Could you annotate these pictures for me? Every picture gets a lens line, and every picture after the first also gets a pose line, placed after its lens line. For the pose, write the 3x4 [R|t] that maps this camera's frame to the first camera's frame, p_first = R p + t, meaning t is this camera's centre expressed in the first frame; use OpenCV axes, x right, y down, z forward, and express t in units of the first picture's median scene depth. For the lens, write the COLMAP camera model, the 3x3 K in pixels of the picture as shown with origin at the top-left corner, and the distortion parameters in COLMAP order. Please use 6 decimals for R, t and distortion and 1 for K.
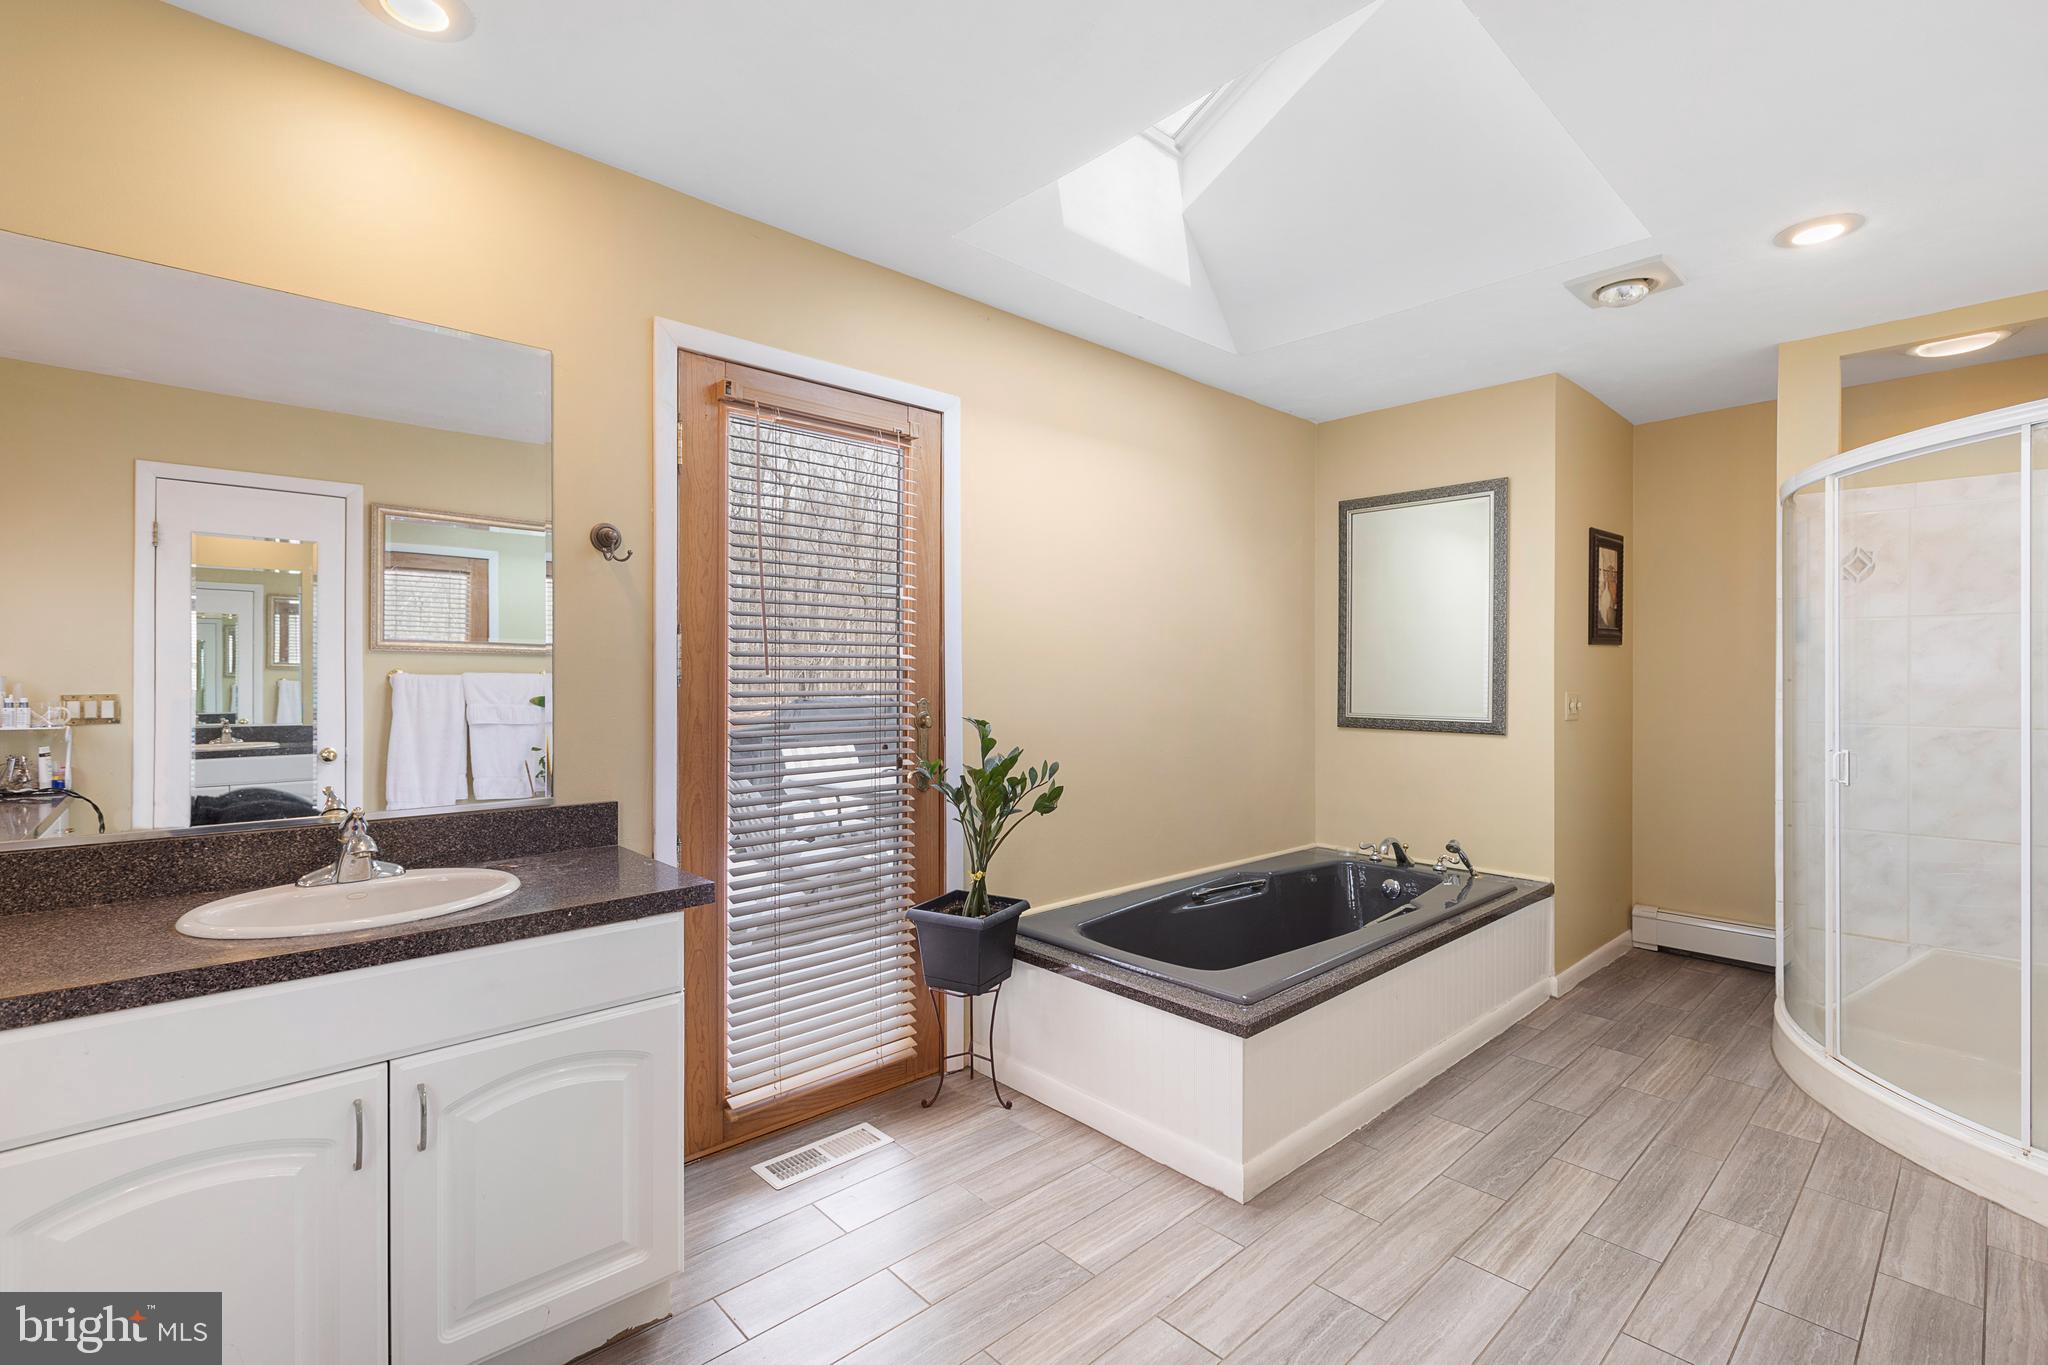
lens RADIAL K [[931.8, 0, 1021.8], [0, 931.8, 684.6], [0, 0, 1]] dist [-0.001673, -0.001448]
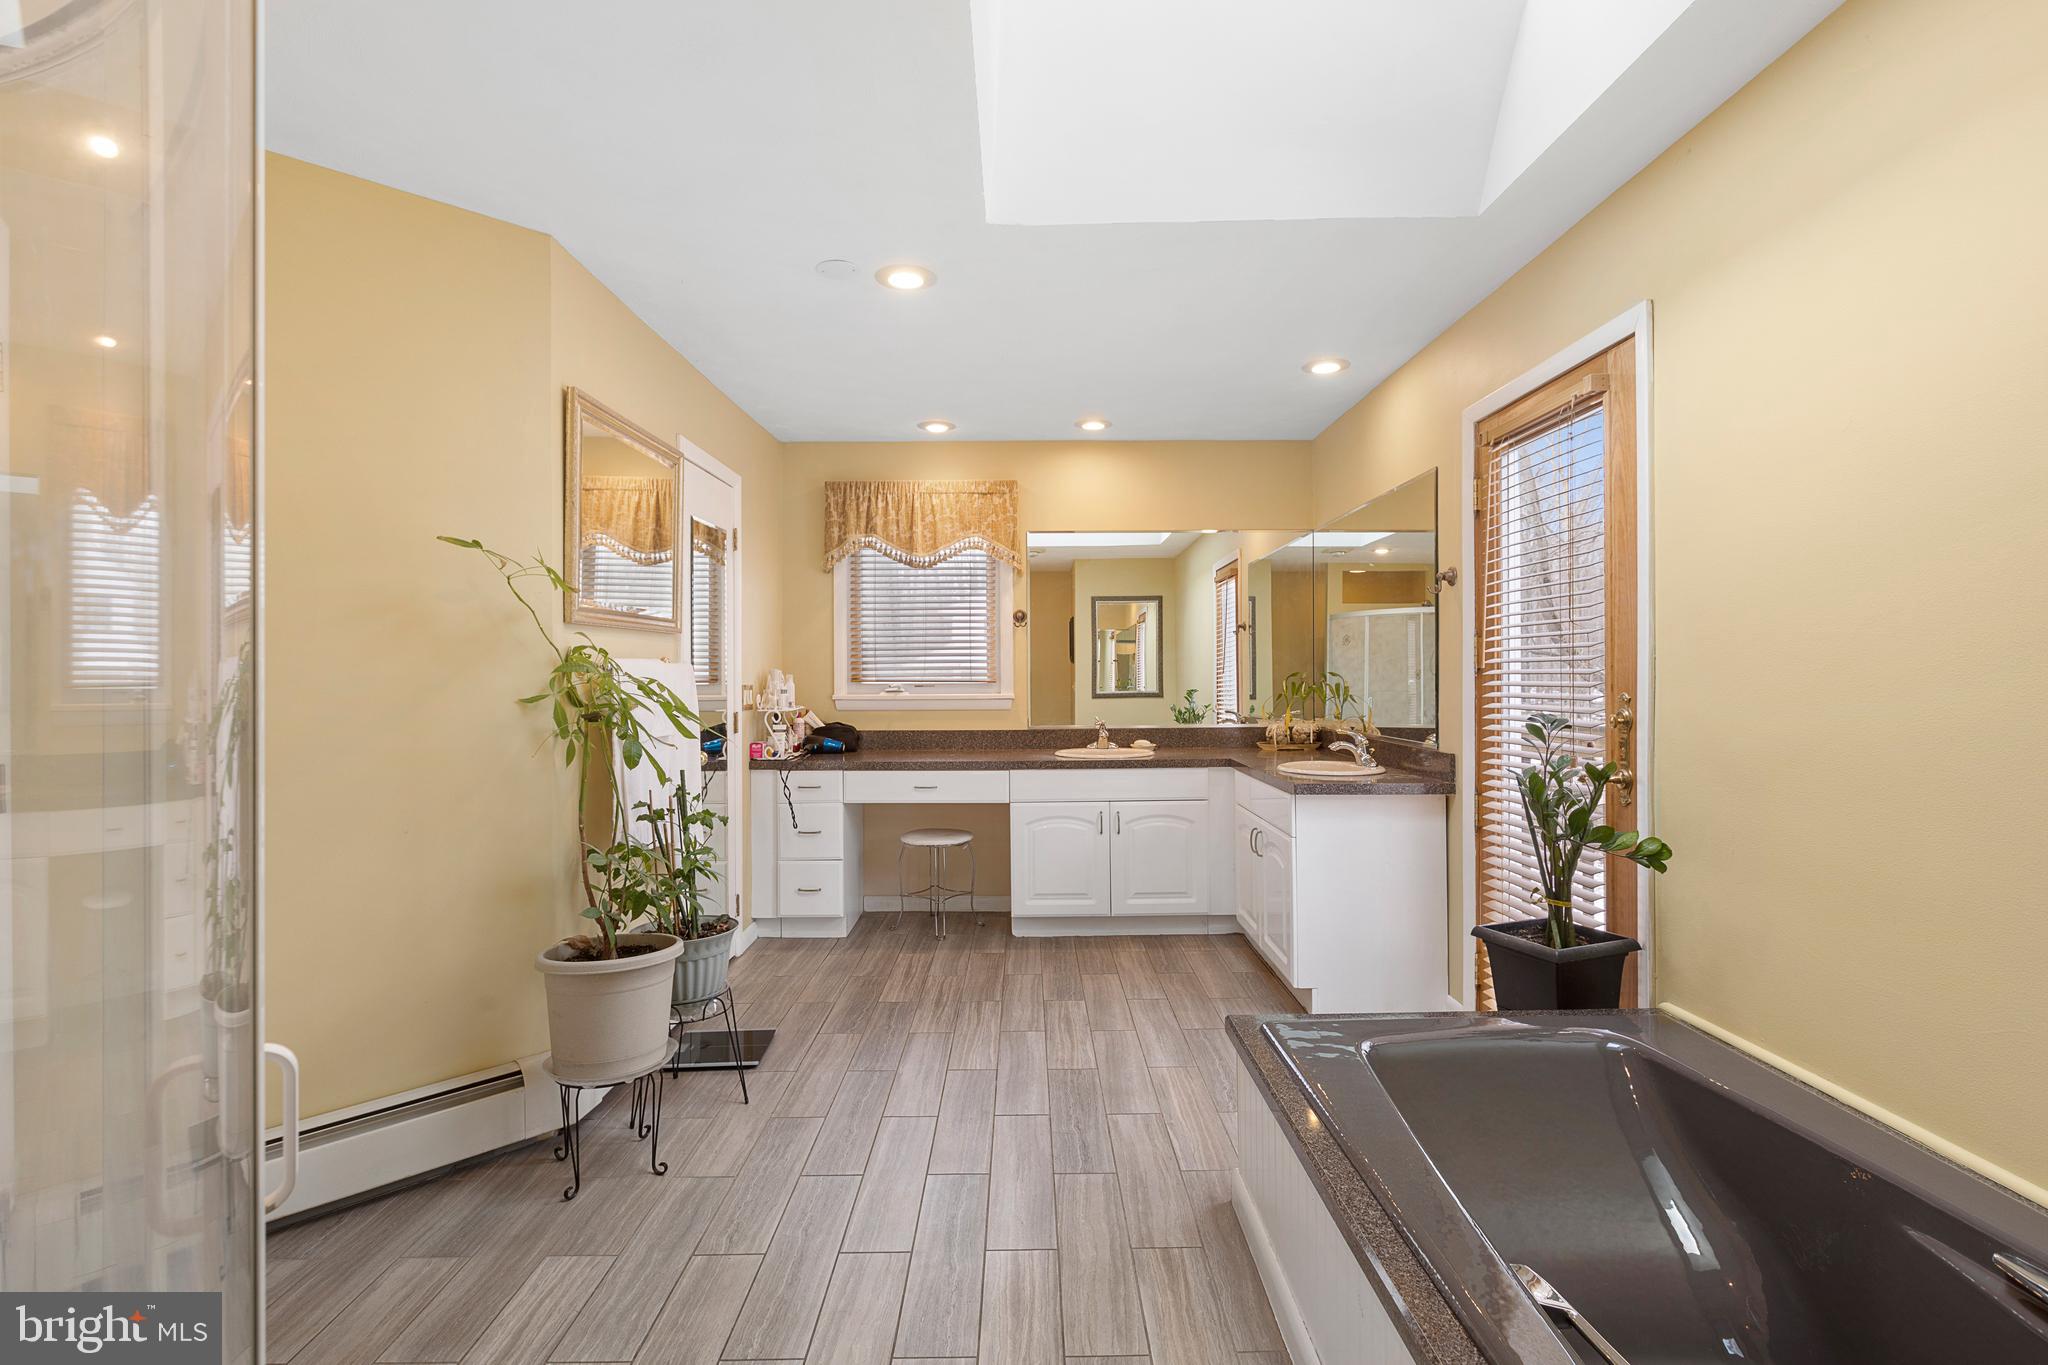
lens RADIAL K [[931.8, 0, 1024.4], [0, 931.8, 676.7], [0, 0, 1]] dist [-0.001673, -0.001448]
pose [[-0.683153, 0.005679, -0.730253, 1.242399], [0.003208, 0.999983, 0.004776, -0.009314], [0.730268, 0.000920, -0.683160, 1.693183]]
